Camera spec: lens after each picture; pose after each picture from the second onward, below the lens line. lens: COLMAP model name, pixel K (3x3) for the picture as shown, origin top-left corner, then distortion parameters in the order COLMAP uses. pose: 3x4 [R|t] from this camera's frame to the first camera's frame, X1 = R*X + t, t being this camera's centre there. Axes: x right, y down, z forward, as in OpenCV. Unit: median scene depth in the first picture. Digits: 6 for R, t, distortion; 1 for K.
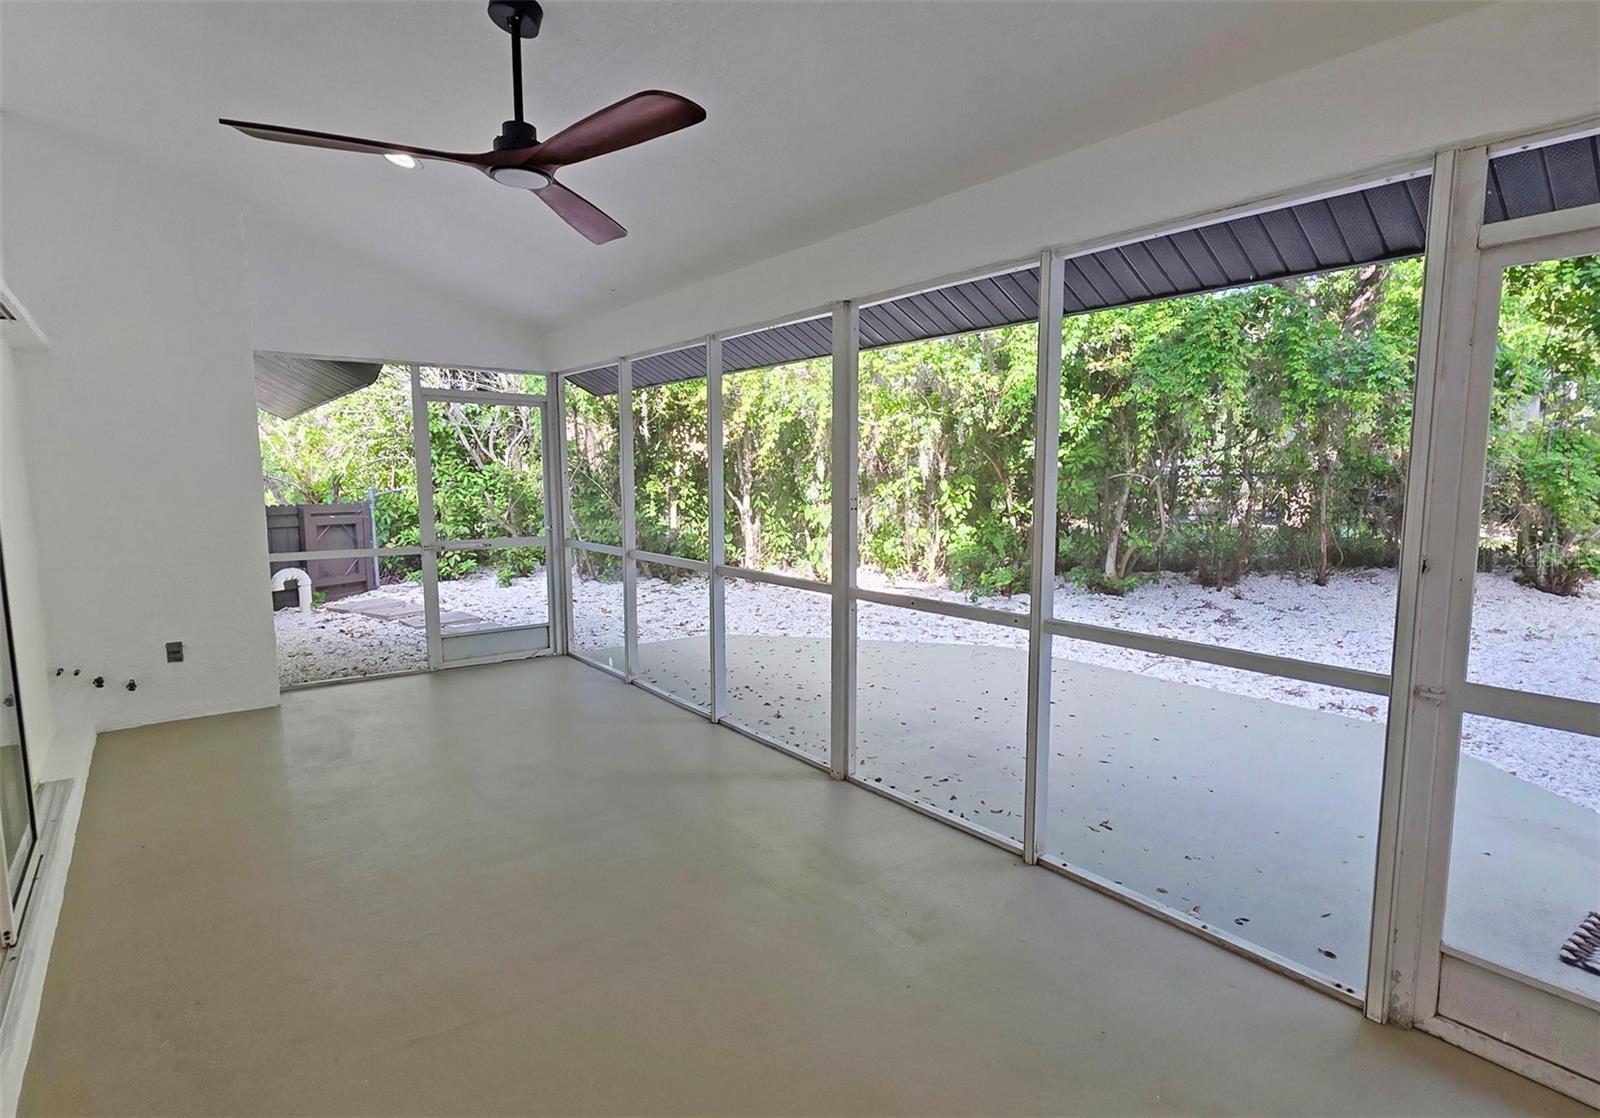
lens RADIAL K [[773.9, 0, 800.0], [0, 773.9, 559.0], [0, 0, 1]] dist [0.000282, 0.000054]
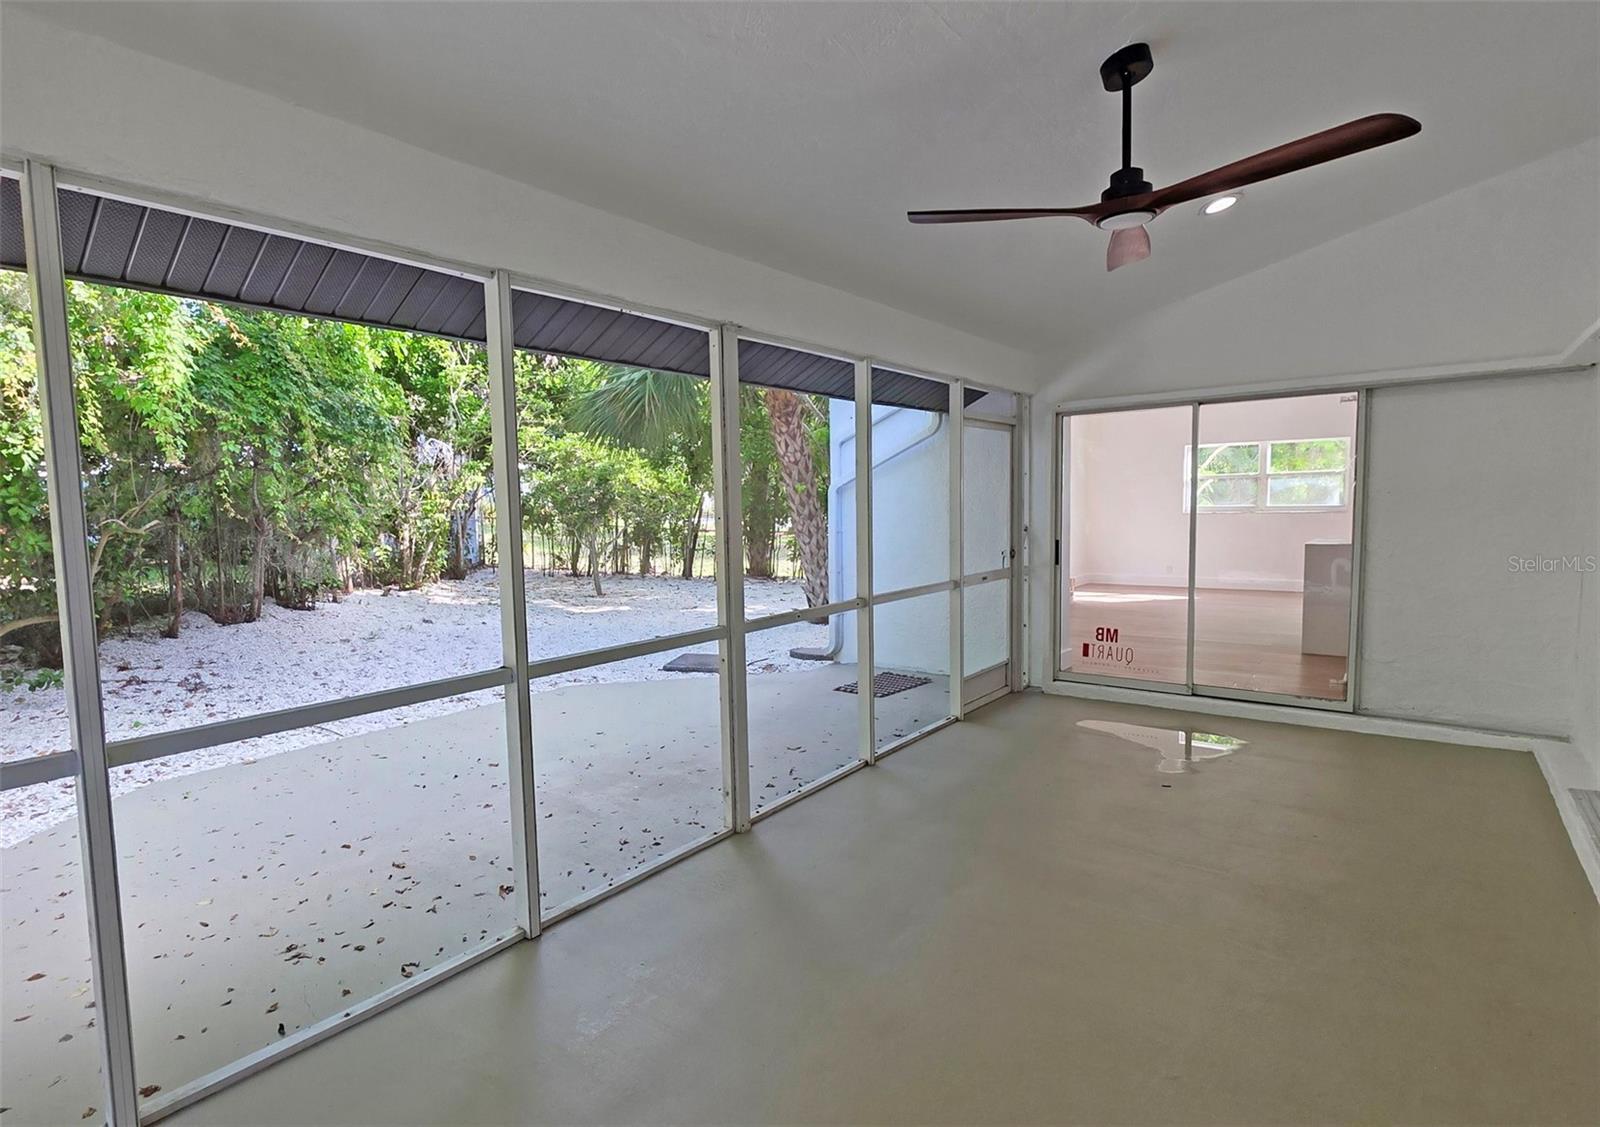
lens RADIAL K [[792.4, 0, 800.0], [0, 792.4, 563.5], [0, 0, 1]] dist [-0.000587, -0.000068]
pose [[-0.218545, -0.077170, 0.972771, -0.755406], [0.121327, 0.986984, 0.105555, -0.111314], [-0.968255, 0.141092, -0.206338, 0.937996]]
